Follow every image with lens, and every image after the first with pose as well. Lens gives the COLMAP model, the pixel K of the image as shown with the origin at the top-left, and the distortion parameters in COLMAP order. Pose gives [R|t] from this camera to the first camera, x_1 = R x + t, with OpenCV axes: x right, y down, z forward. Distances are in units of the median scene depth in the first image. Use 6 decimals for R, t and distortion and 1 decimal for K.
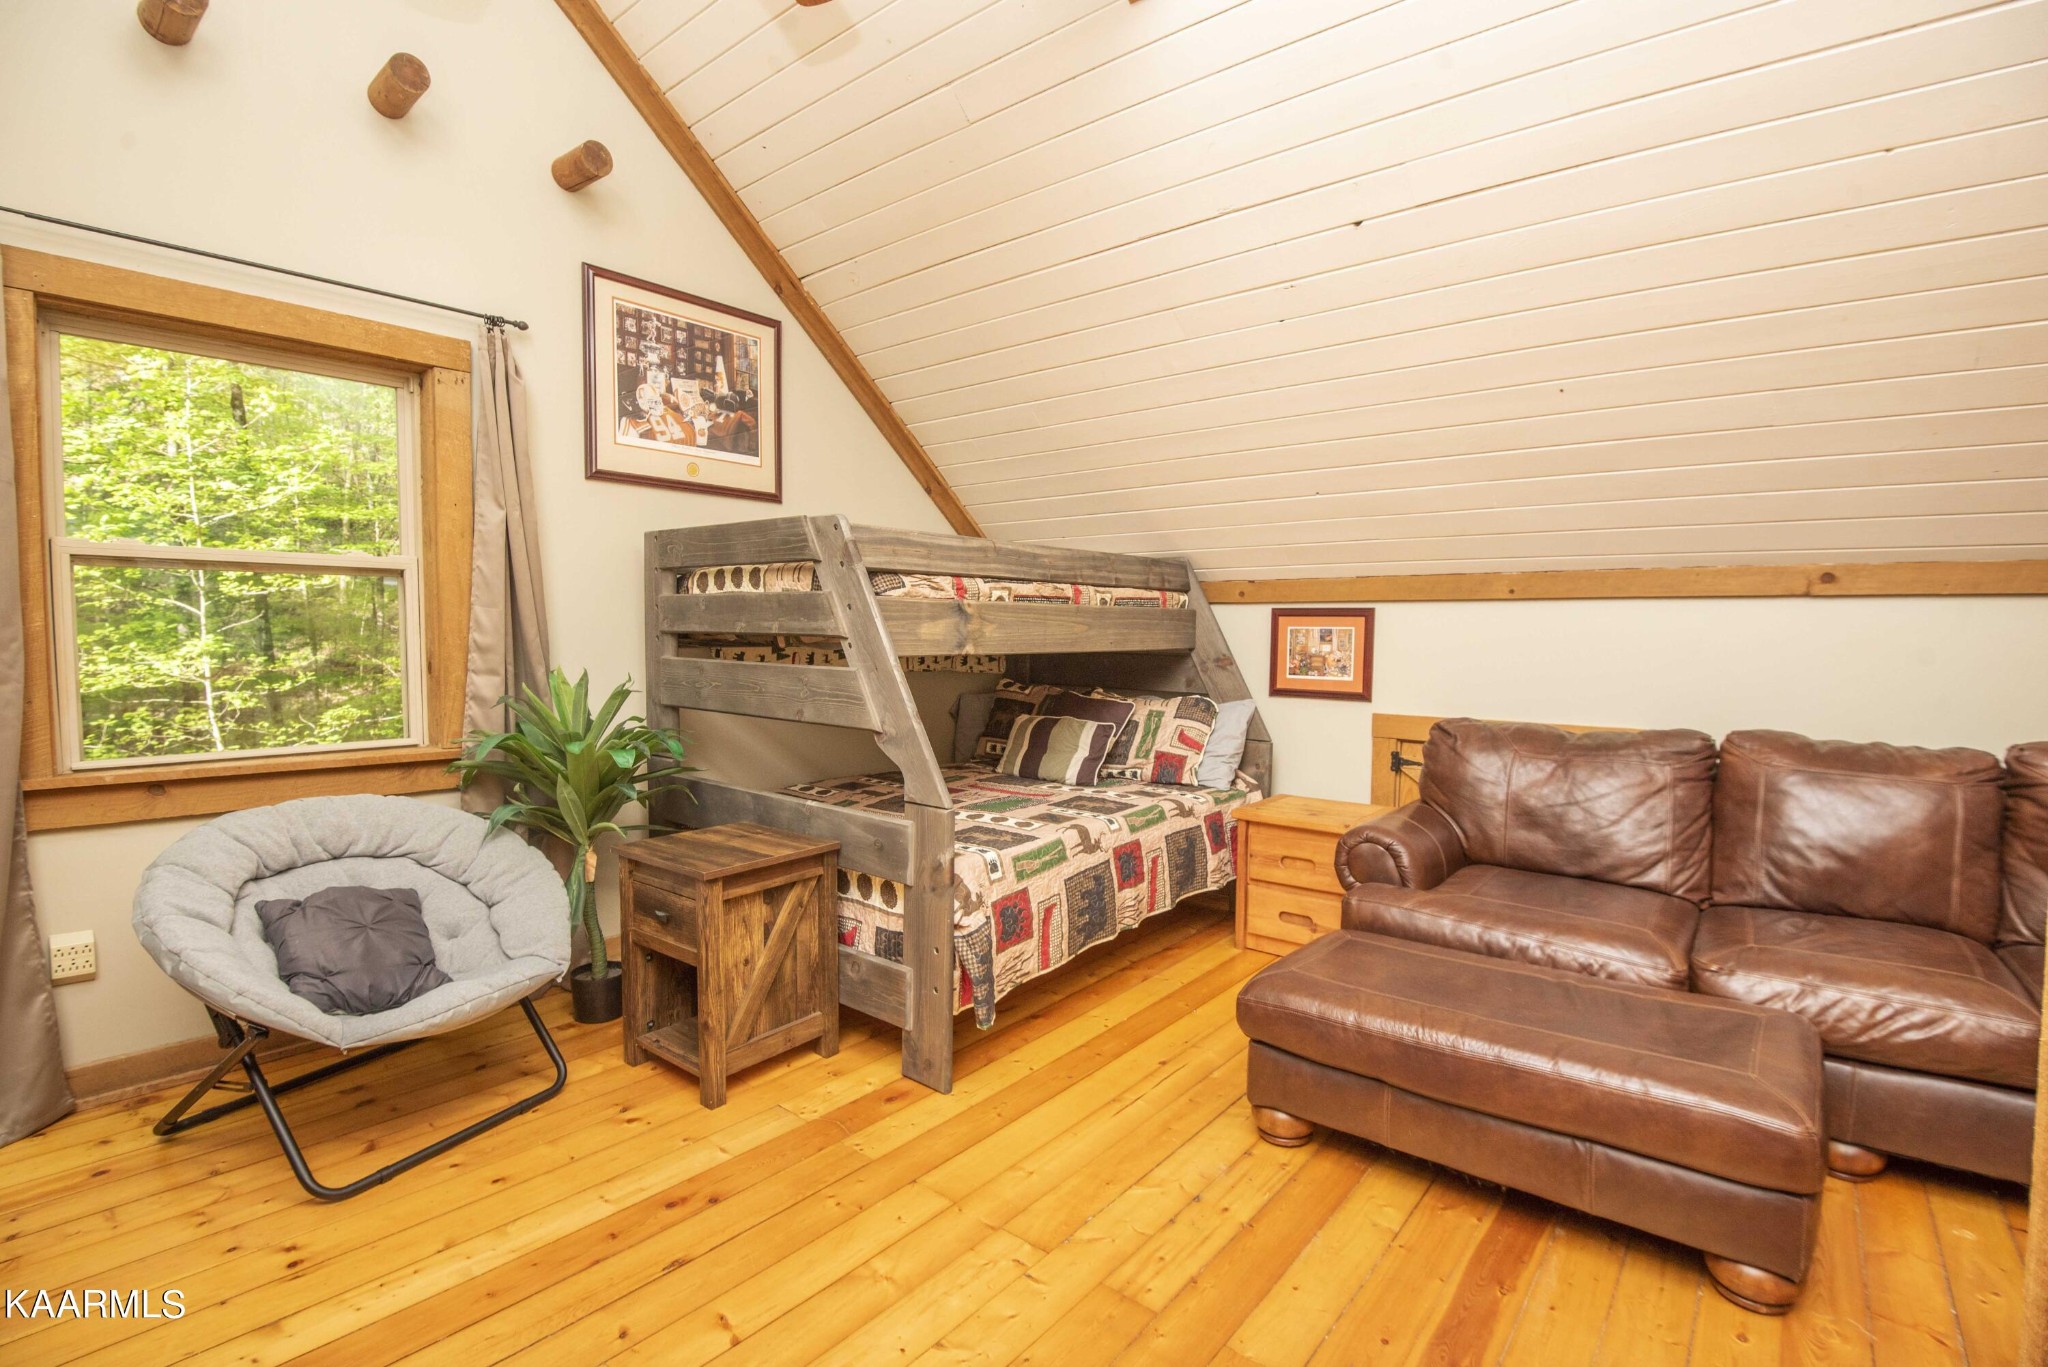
lens RADIAL K [[927.2, 0, 1033.5], [0, 927.2, 691.0], [0, 0, 1]] dist [-0.028508, -0.006168]
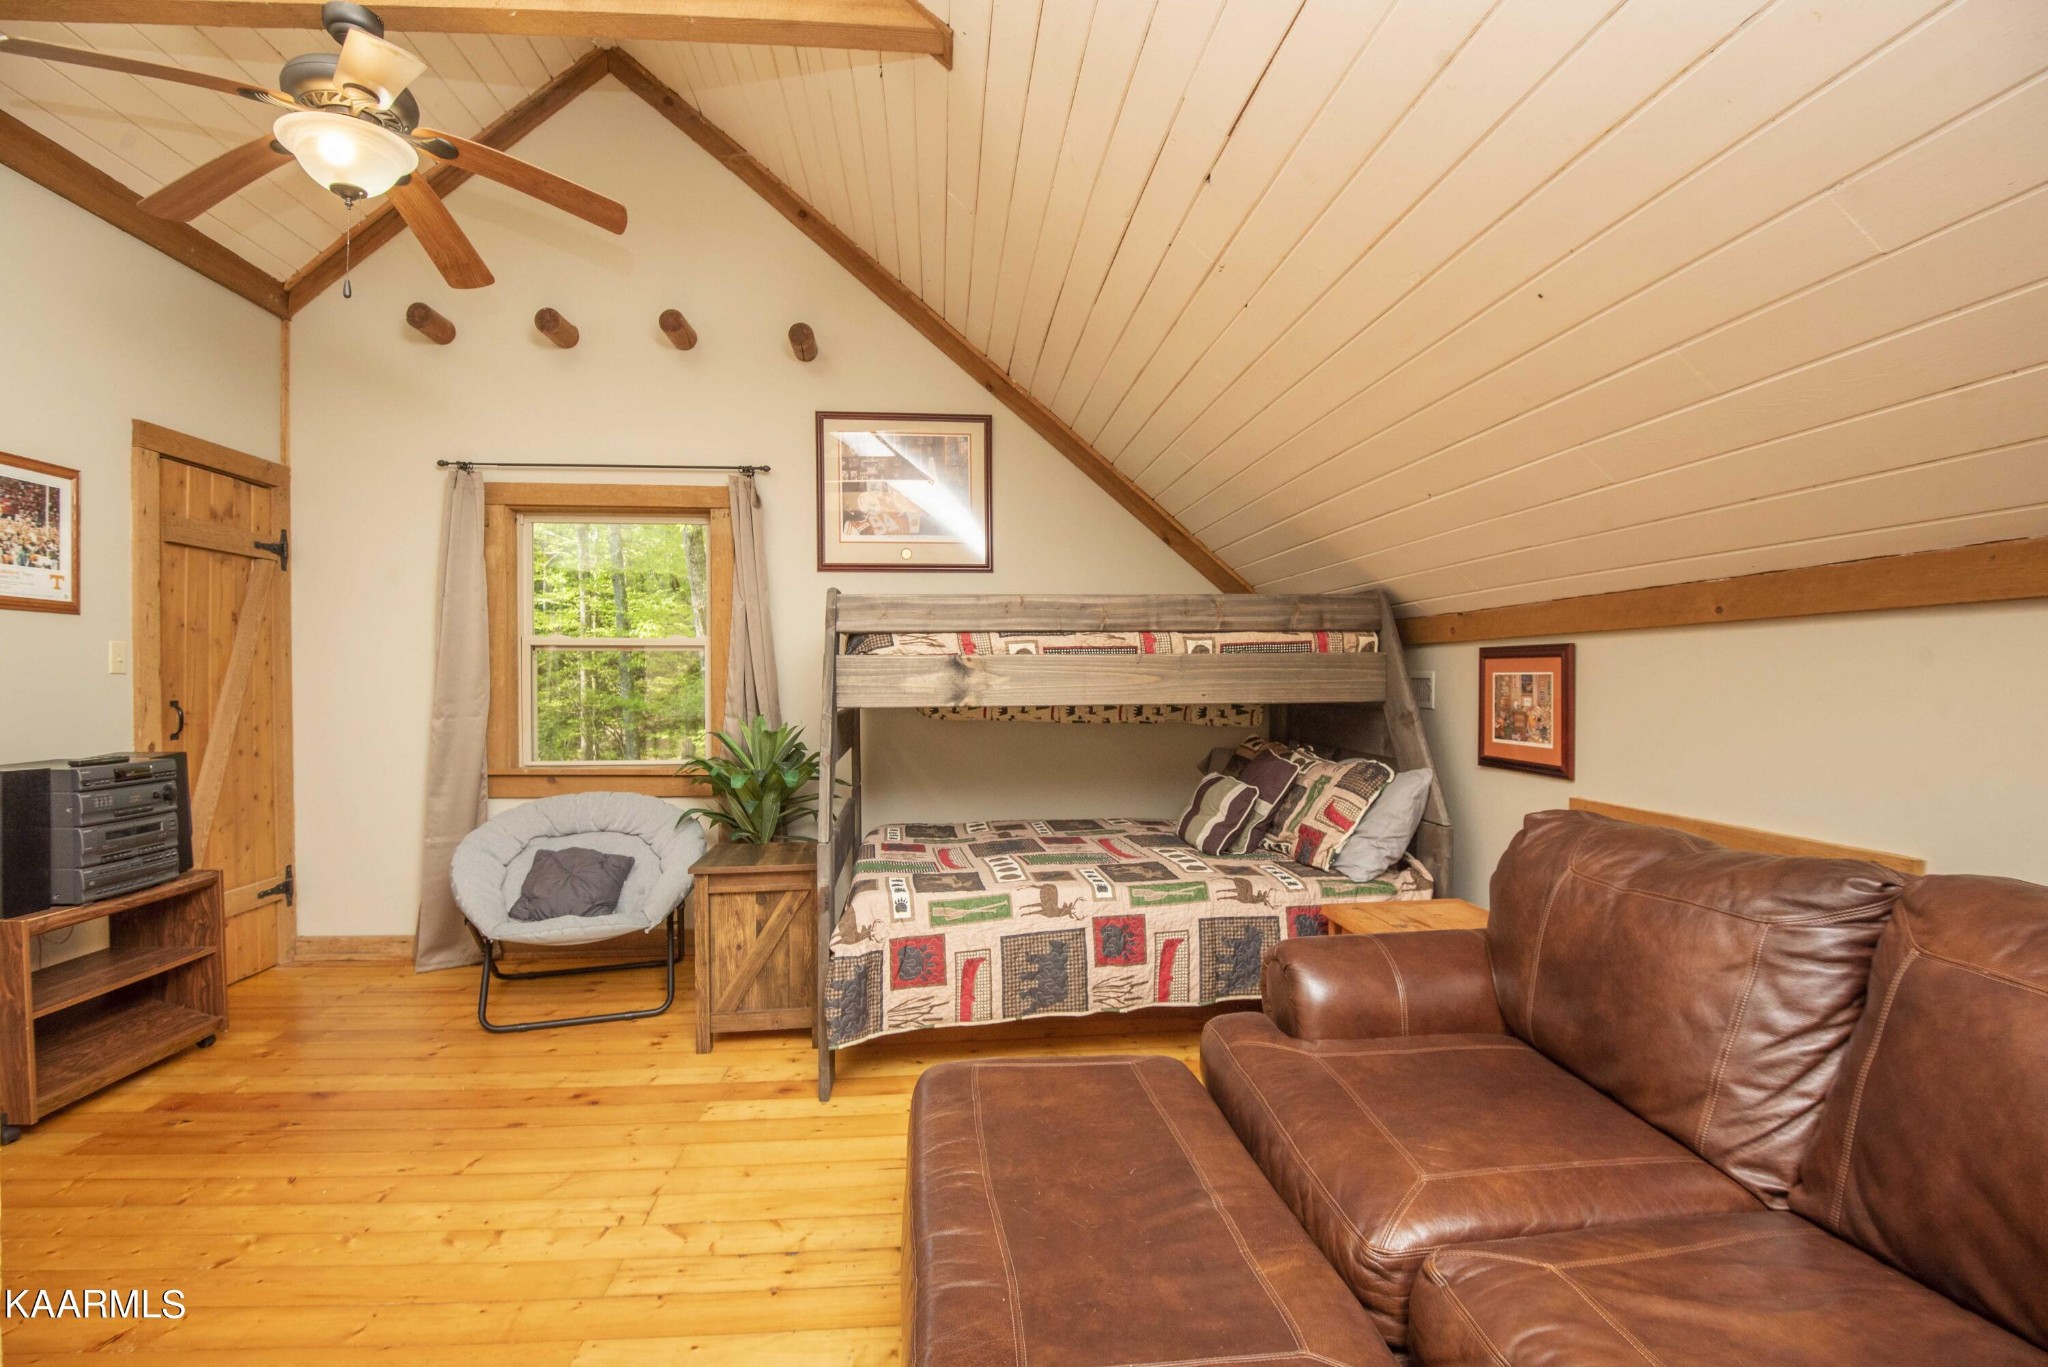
lens RADIAL K [[927.2, 0, 1028.9], [0, 927.2, 679.5], [0, 0, 1]] dist [-0.028508, -0.006168]
pose [[0.709298, -0.011825, -0.704810, 0.667085], [-0.034957, 0.998039, -0.051924, -0.016165], [0.704042, 0.061467, 0.707494, 0.277783]]
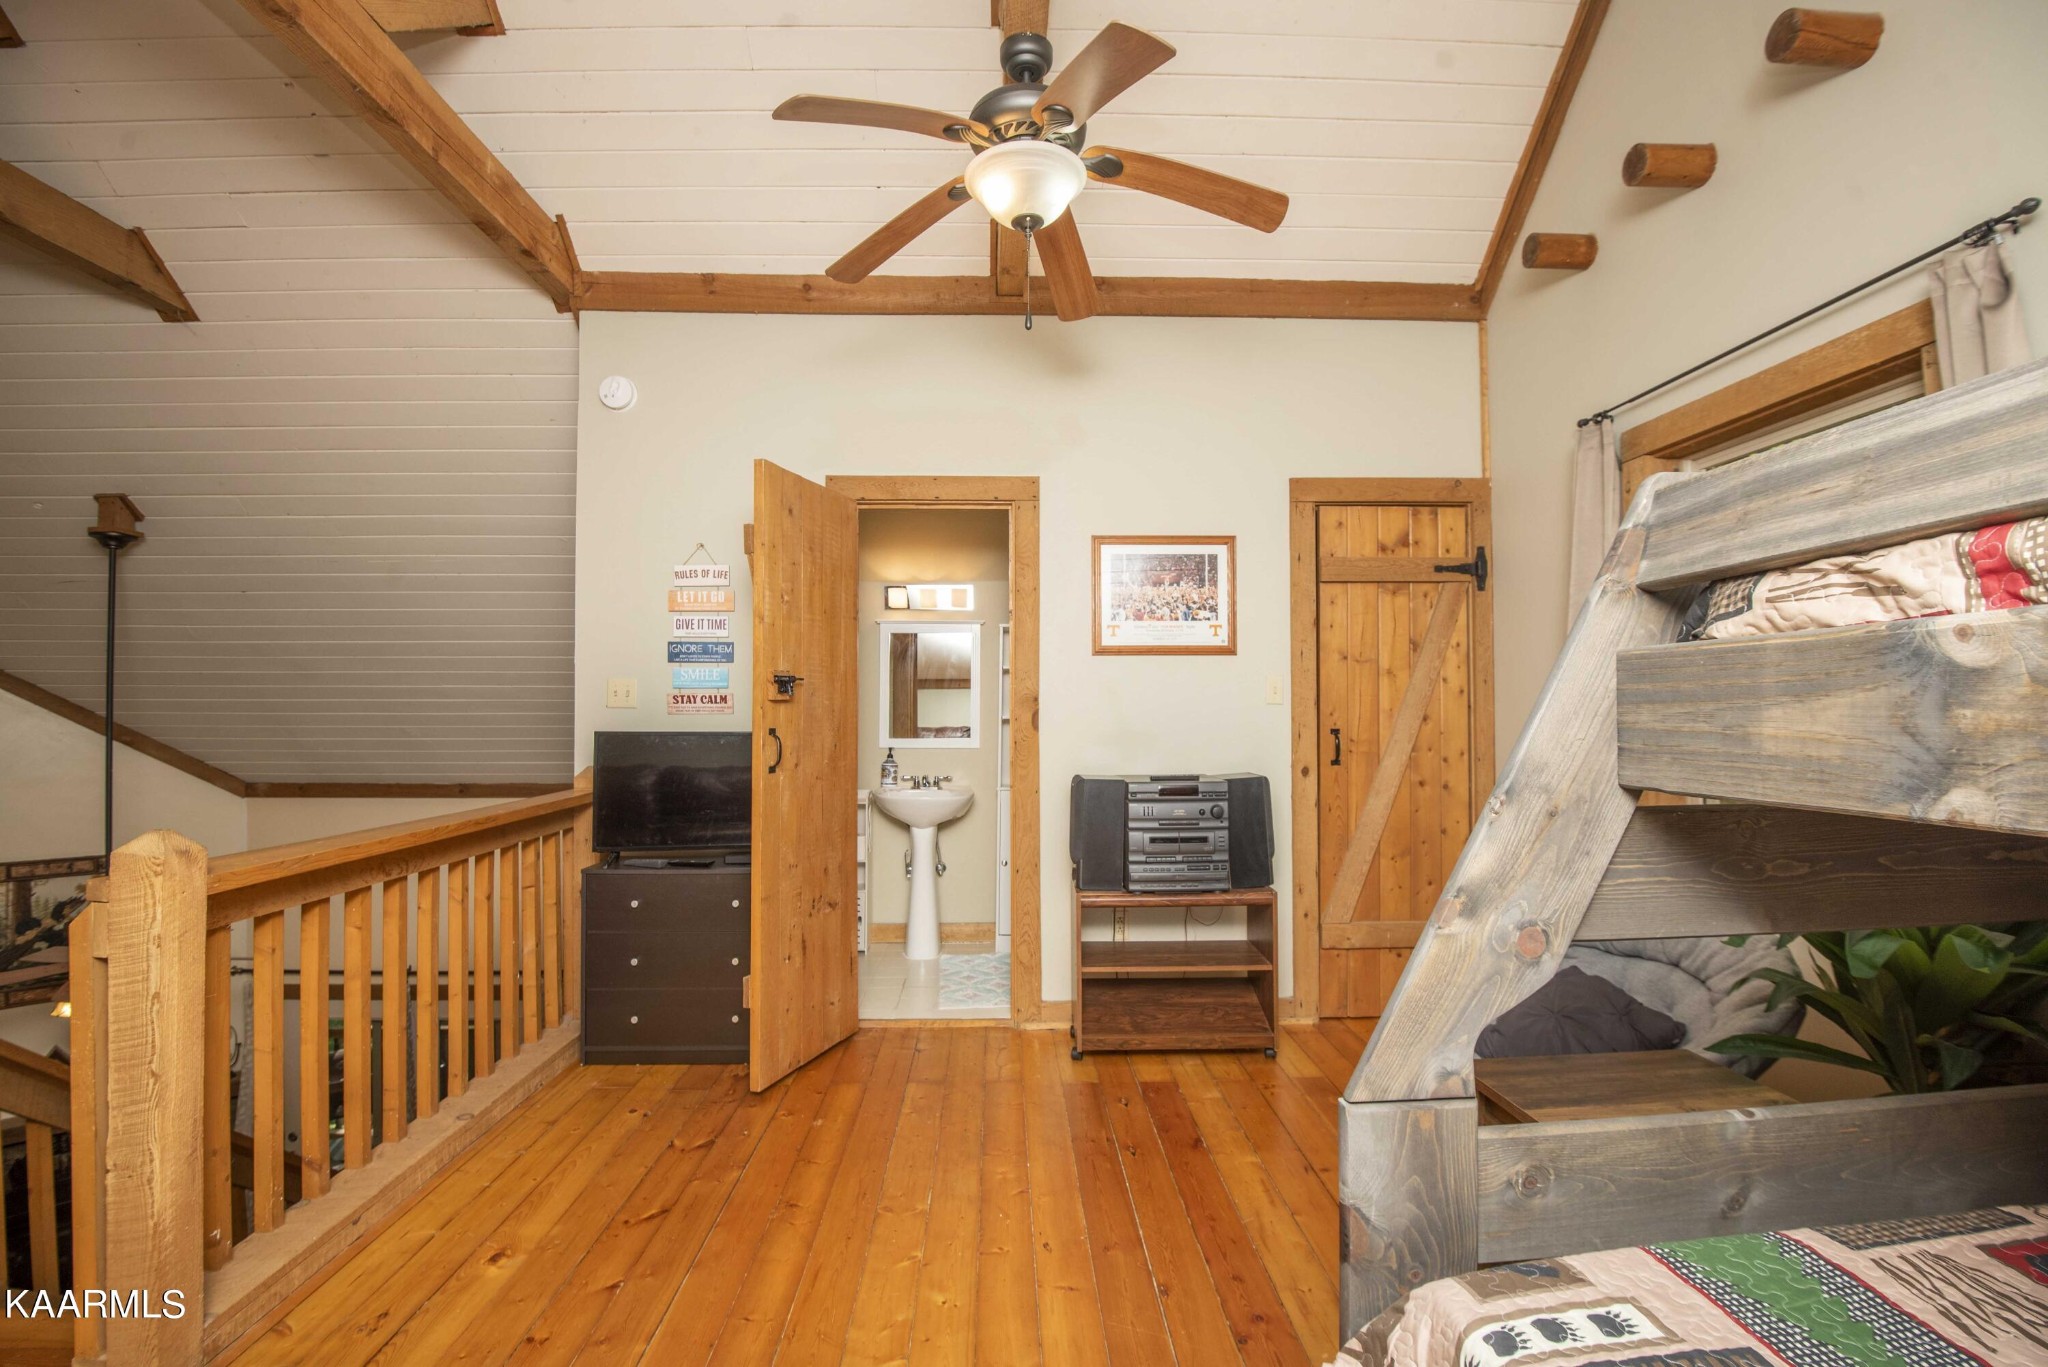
lens RADIAL K [[927.2, 0, 1019.6], [0, 927.2, 683.4], [0, 0, 1]] dist [-0.028508, -0.006168]
pose [[-0.758079, -0.025446, -0.651666, 0.270184], [-0.044177, 0.998947, 0.012384, -0.064595], [0.650665, 0.038176, -0.758405, 0.937673]]
